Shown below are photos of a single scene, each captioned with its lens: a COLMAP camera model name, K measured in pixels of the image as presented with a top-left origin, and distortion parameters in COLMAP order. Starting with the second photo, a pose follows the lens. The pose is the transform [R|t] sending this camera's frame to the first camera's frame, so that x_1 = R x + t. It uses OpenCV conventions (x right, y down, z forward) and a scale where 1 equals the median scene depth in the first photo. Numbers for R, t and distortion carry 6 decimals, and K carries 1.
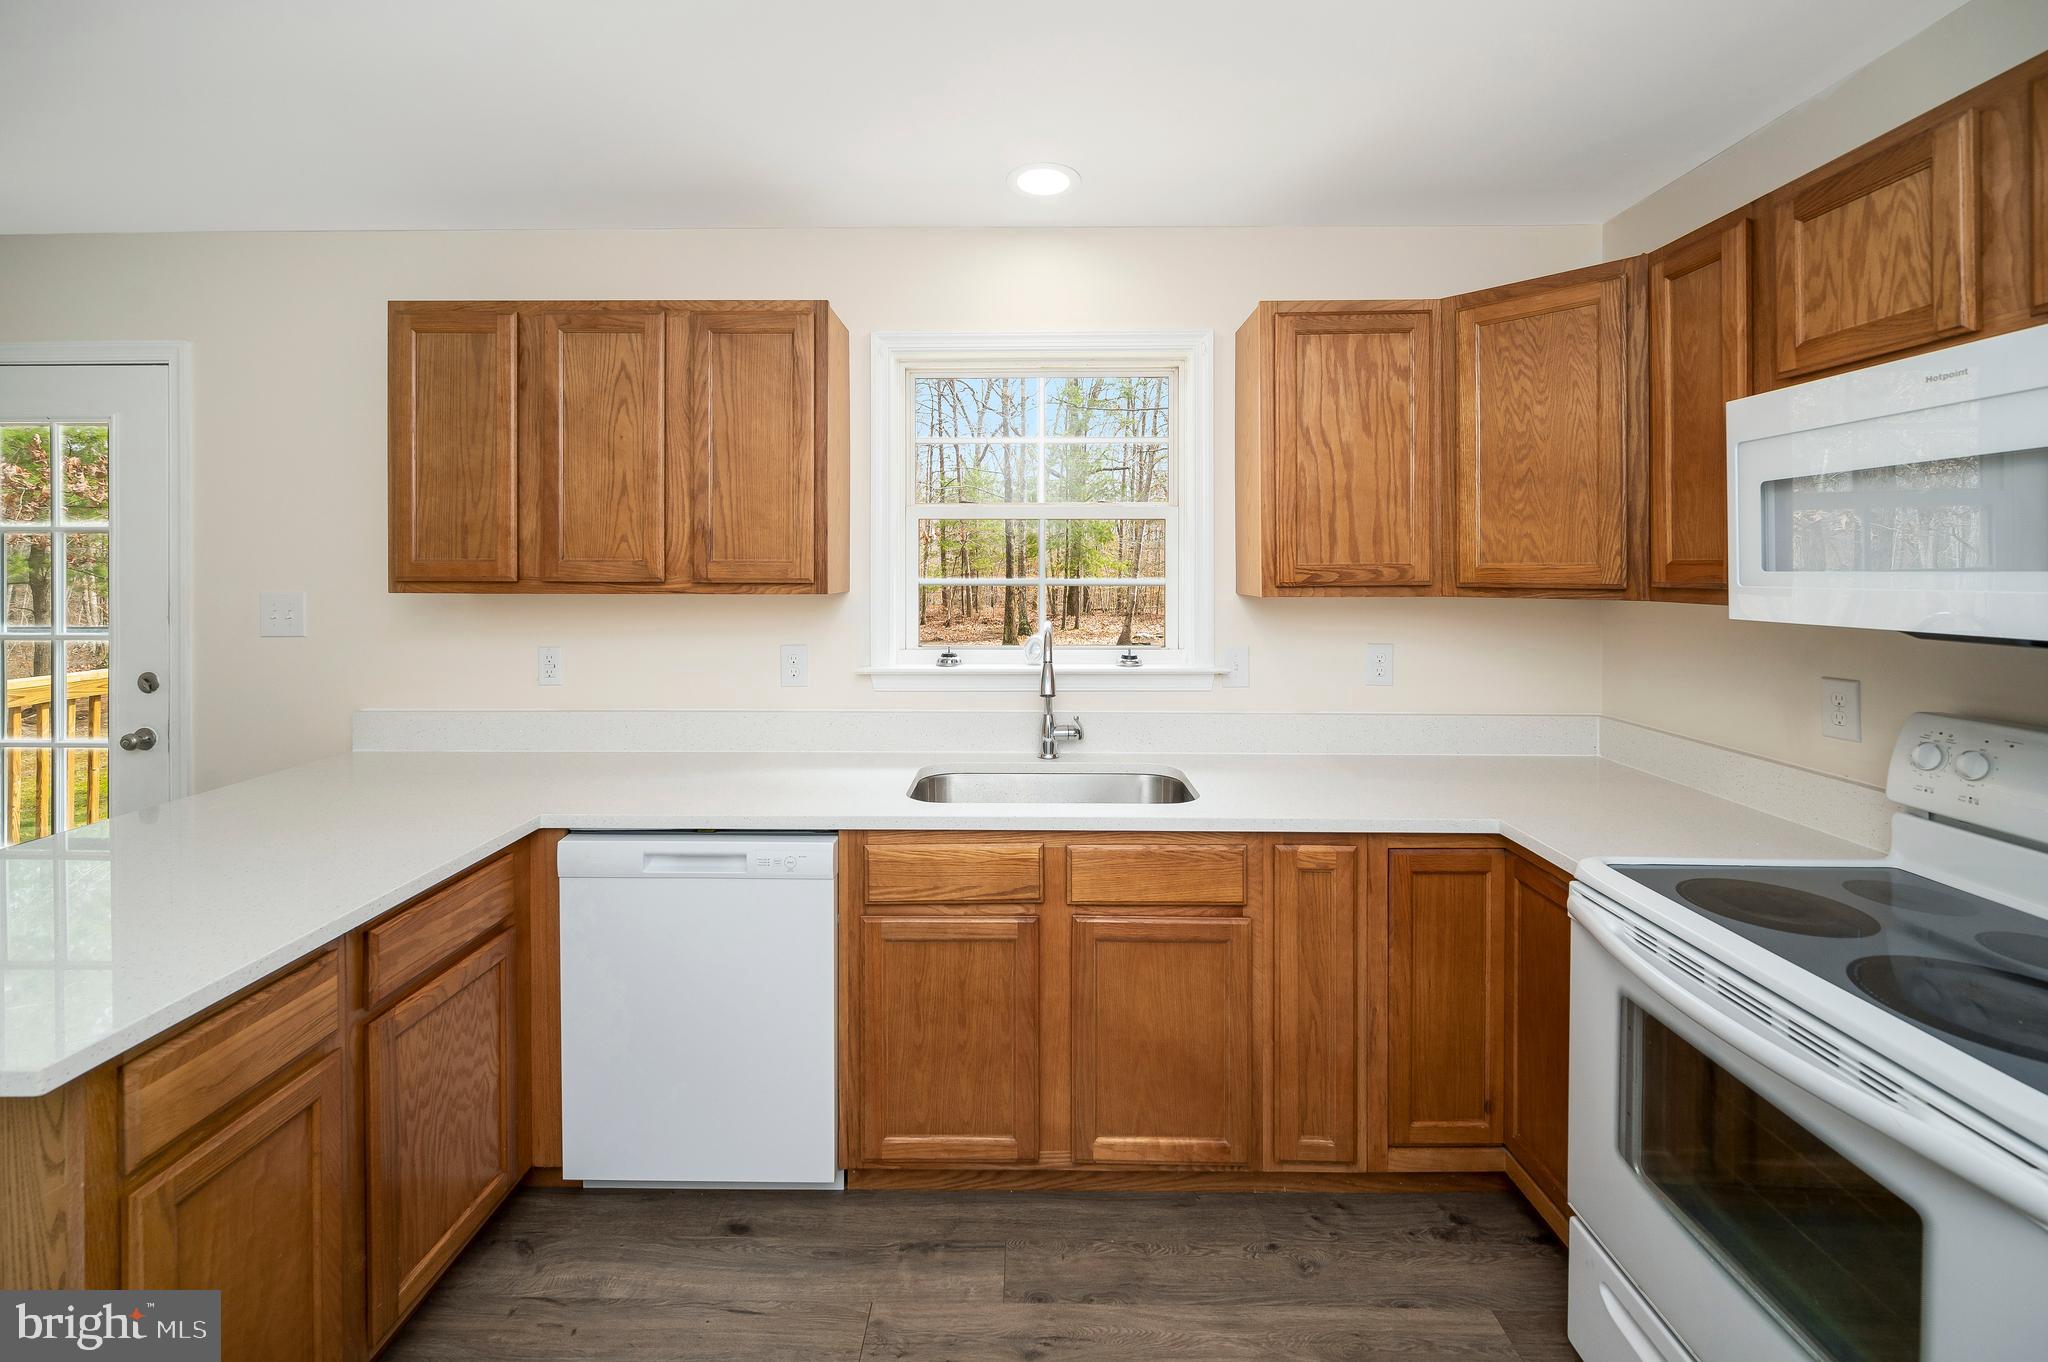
lens RADIAL K [[845.4, 0, 1027.4], [0, 845.4, 592.5], [0, 0, 1]] dist [-0.001437, -0.000104]
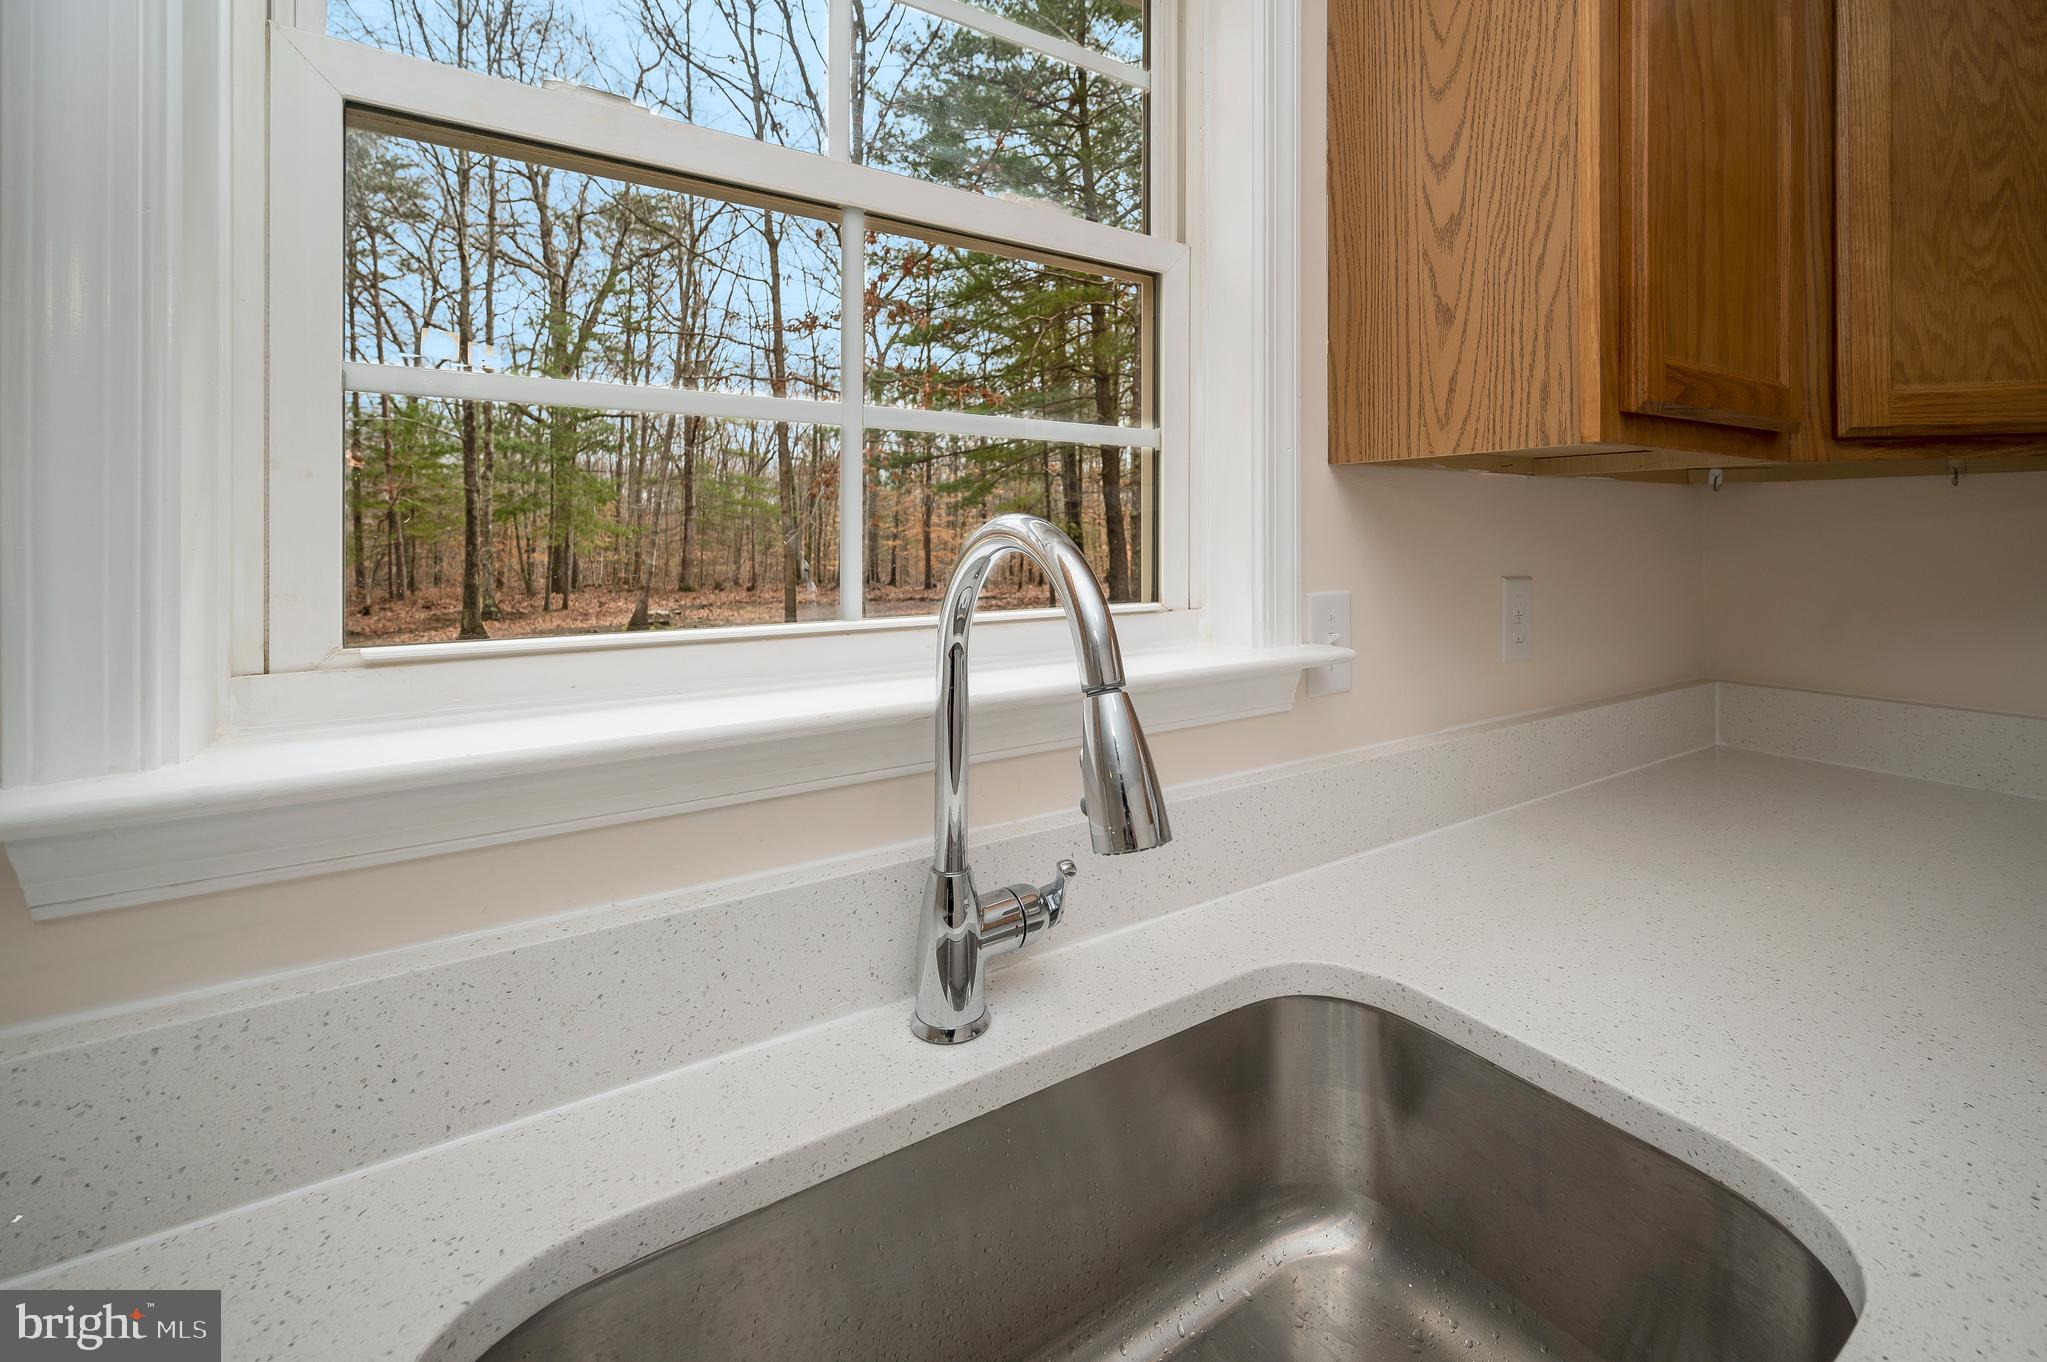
lens RADIAL K [[855.1, 0, 1030.8], [0, 855.1, 538.5], [0, 0, 1]] dist [-0.000848, -0.000137]
pose [[0.841744, -0.002629, 0.539870, -0.131060], [0.019184, 0.999502, -0.025043, 0.057565], [-0.539536, 0.031437, 0.841376, 0.944915]]
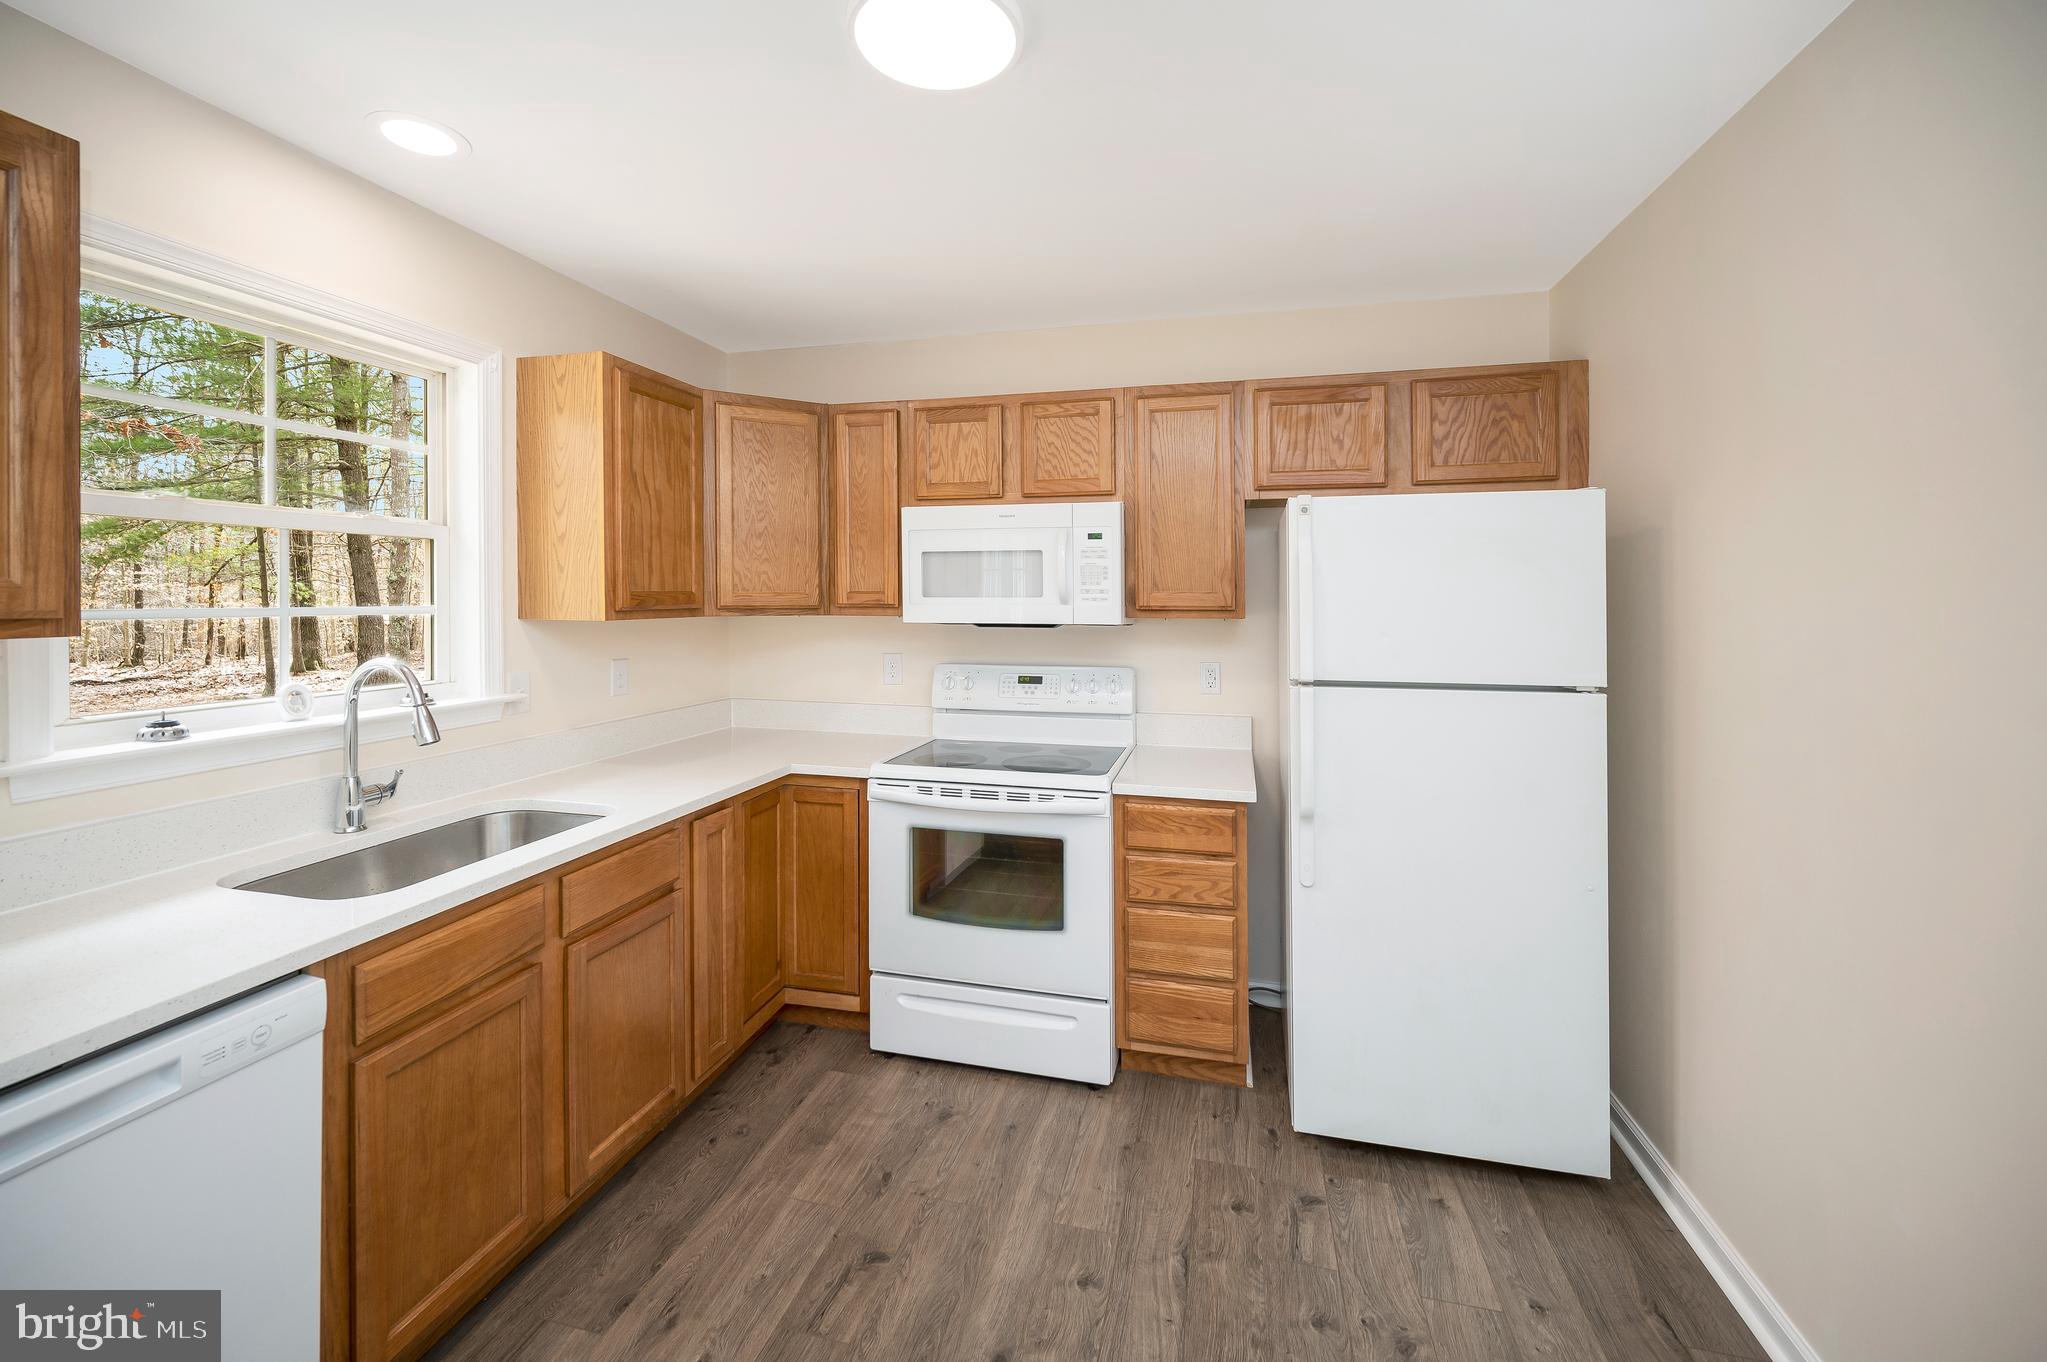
lens RADIAL K [[833.2, 0, 1025.6], [0, 833.2, 632.0], [0, 0, 1]] dist [-0.001044, -0.000219]
pose [[0.226333, -0.039958, 0.973230, -0.746357], [0.025387, 0.999061, 0.035114, -0.004737], [-0.973719, 0.016760, 0.227135, 0.252543]]
